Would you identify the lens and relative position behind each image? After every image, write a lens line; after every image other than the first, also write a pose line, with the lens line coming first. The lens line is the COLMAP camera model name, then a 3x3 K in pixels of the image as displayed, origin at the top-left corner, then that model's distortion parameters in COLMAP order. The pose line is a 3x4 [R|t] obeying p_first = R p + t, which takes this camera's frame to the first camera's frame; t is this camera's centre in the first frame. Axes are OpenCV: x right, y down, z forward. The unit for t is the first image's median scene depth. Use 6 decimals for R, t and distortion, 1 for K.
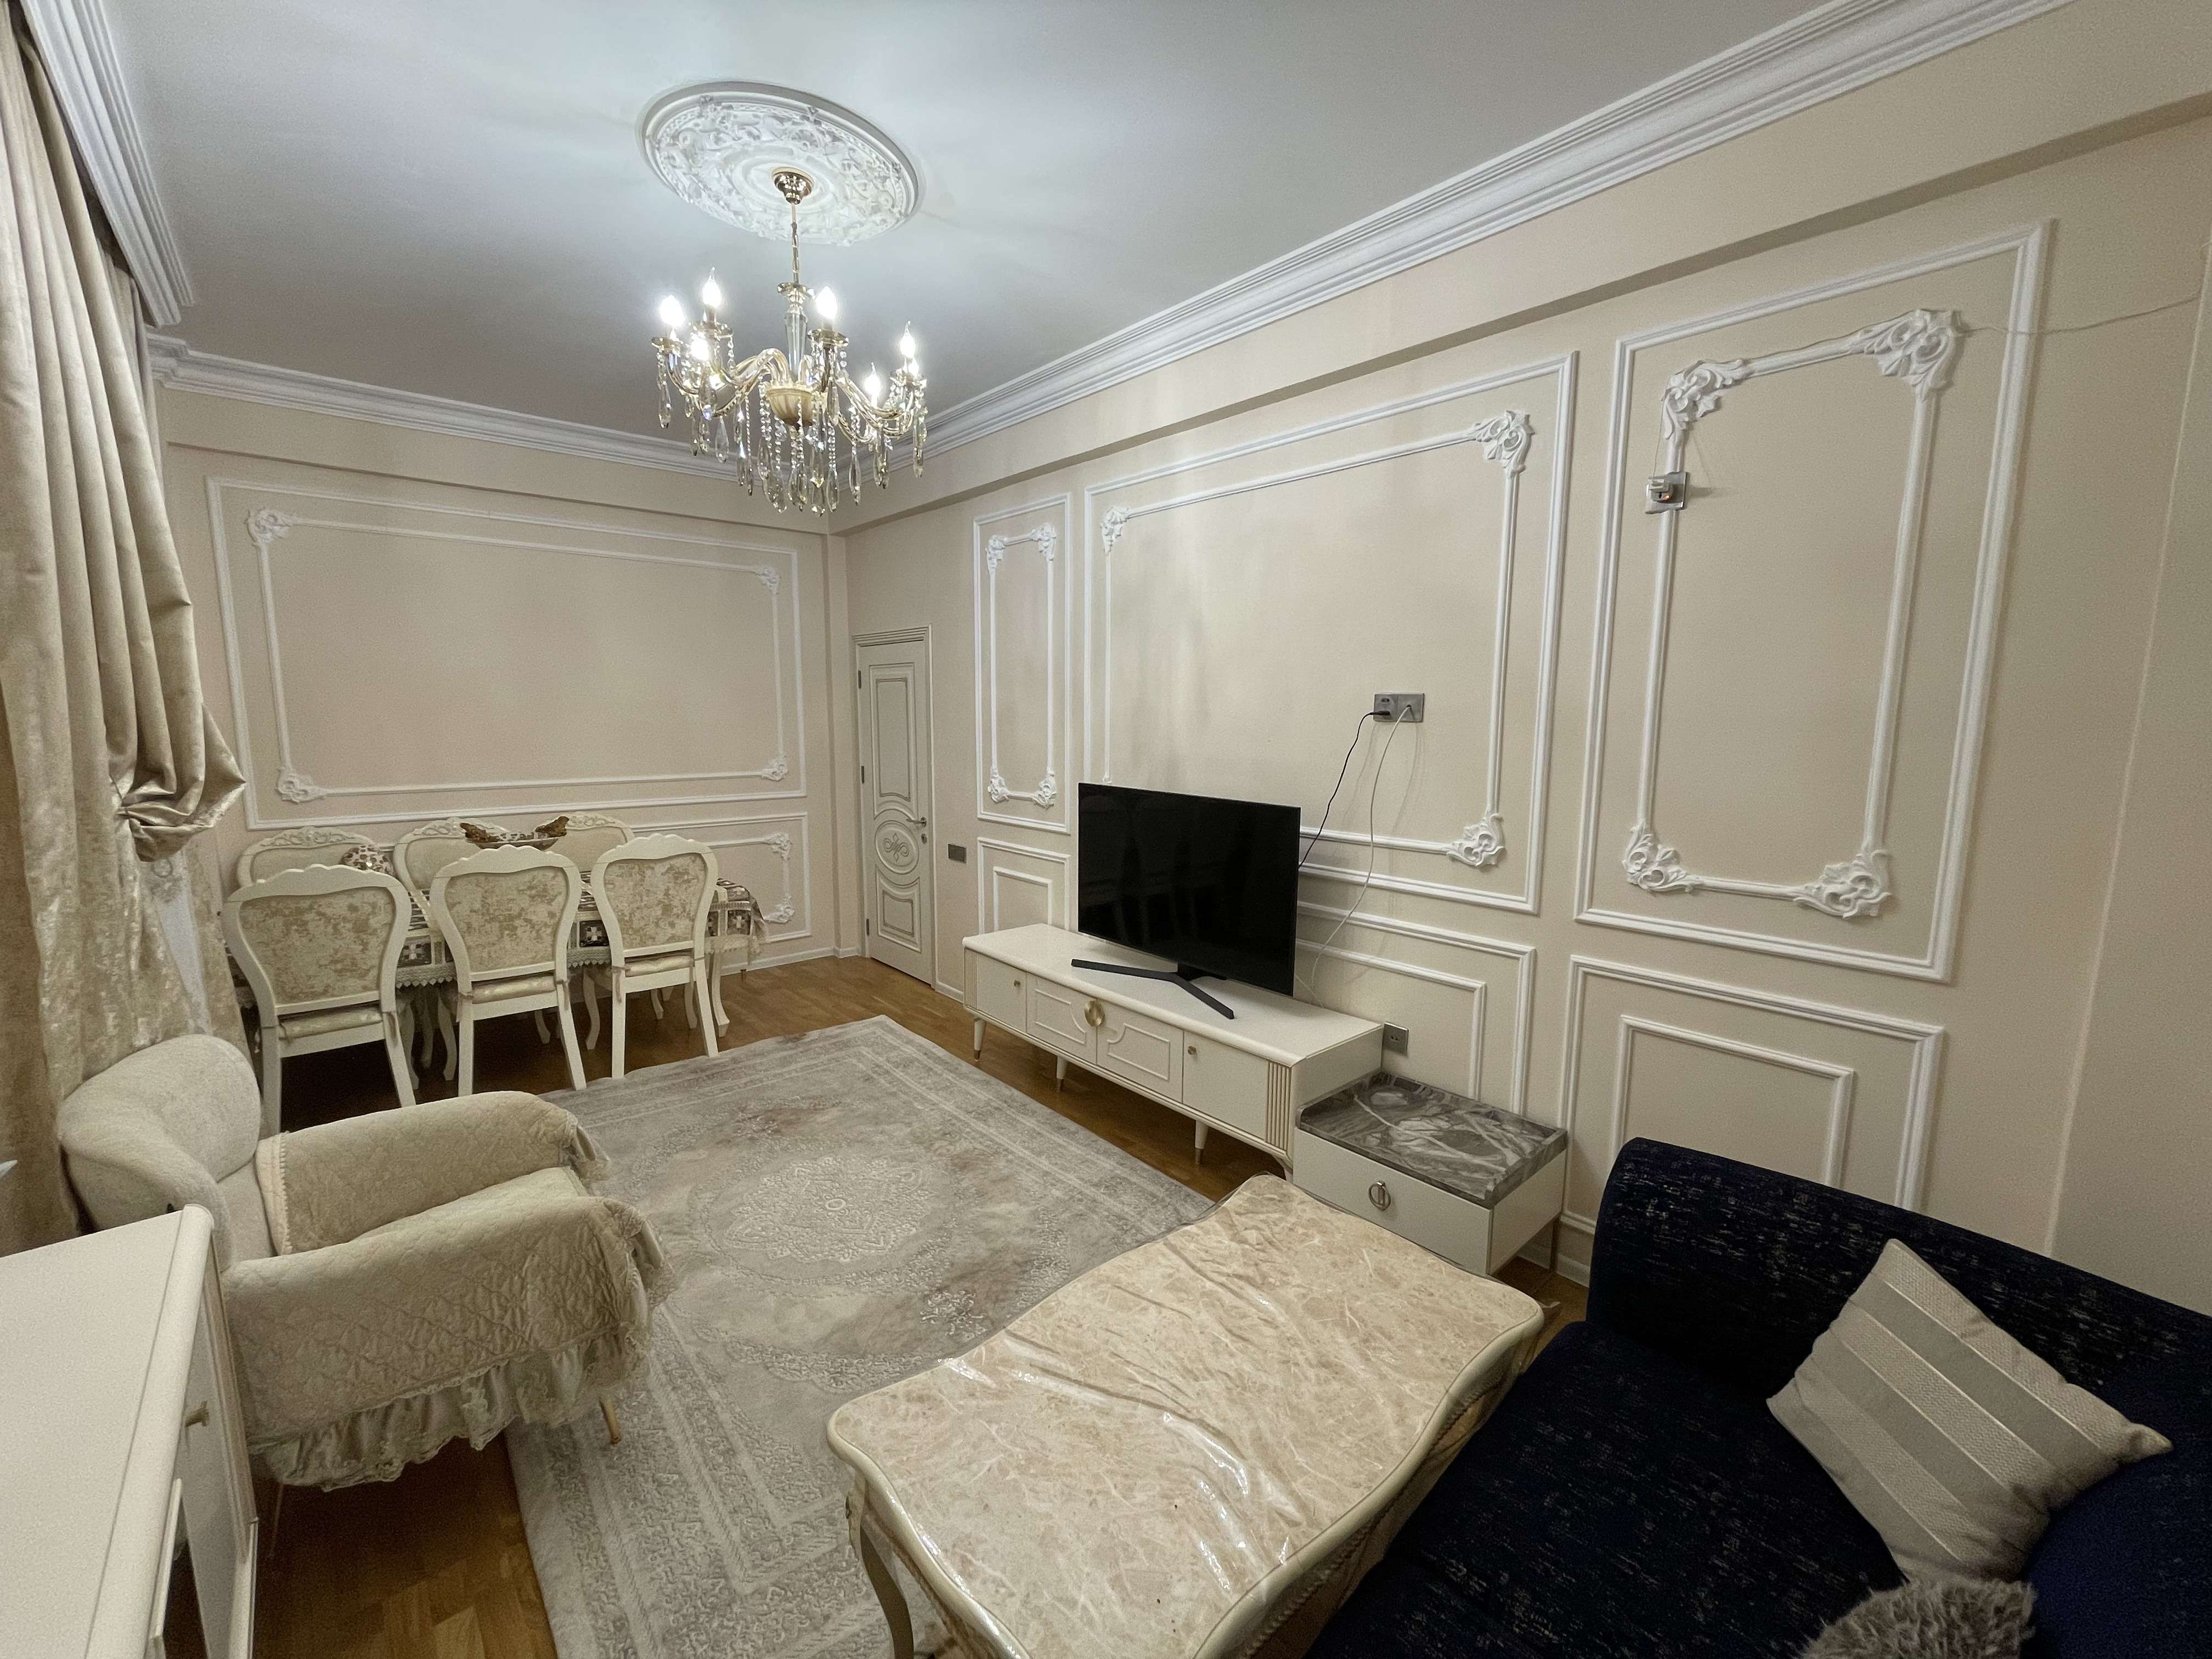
lens RADIAL K [[897.1, 0, 1106.0], [0, 897.1, 829.5], [0, 0, 1]] dist [0.001251, 0.000112]
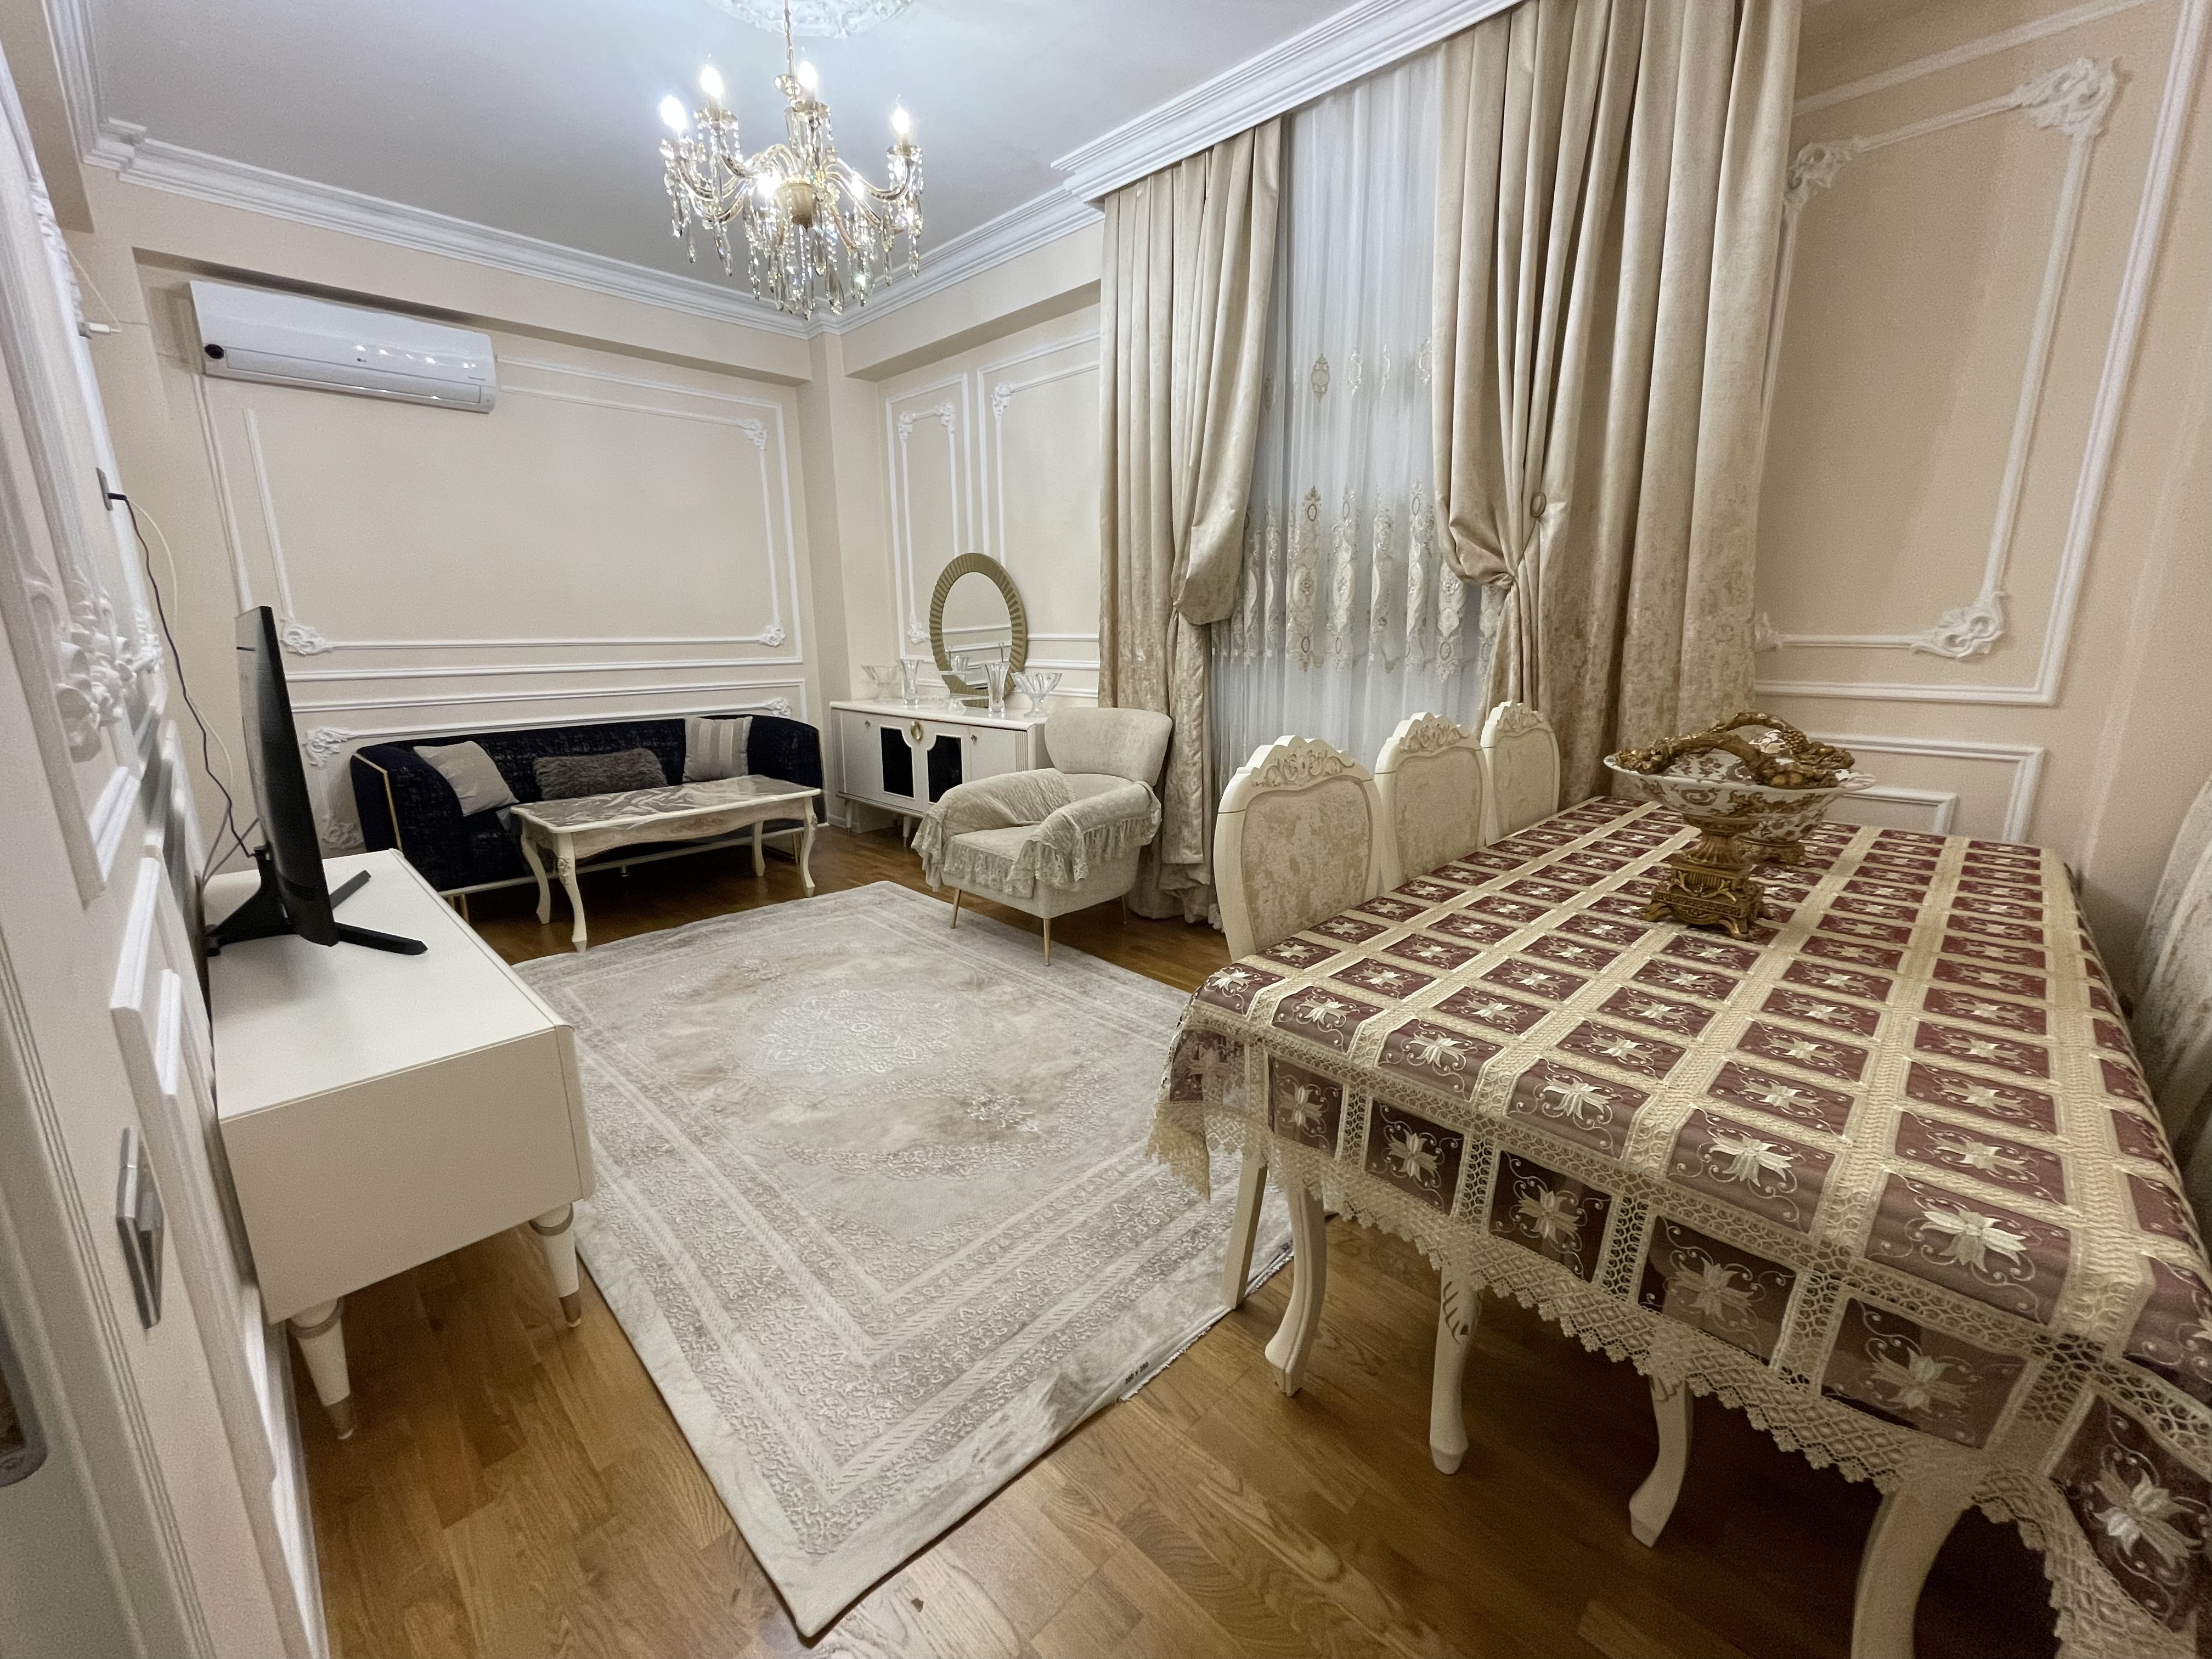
lens RADIAL K [[893.2, 0, 1106.0], [0, 893.2, 829.5], [0, 0, 1]] dist [-0.005645, 0.000181]
pose [[-0.997735, 0.014919, -0.065598, -0.419007], [-0.009011, 0.936674, 0.350088, -0.108380], [0.066667, 0.349886, -0.934417, 1.527447]]
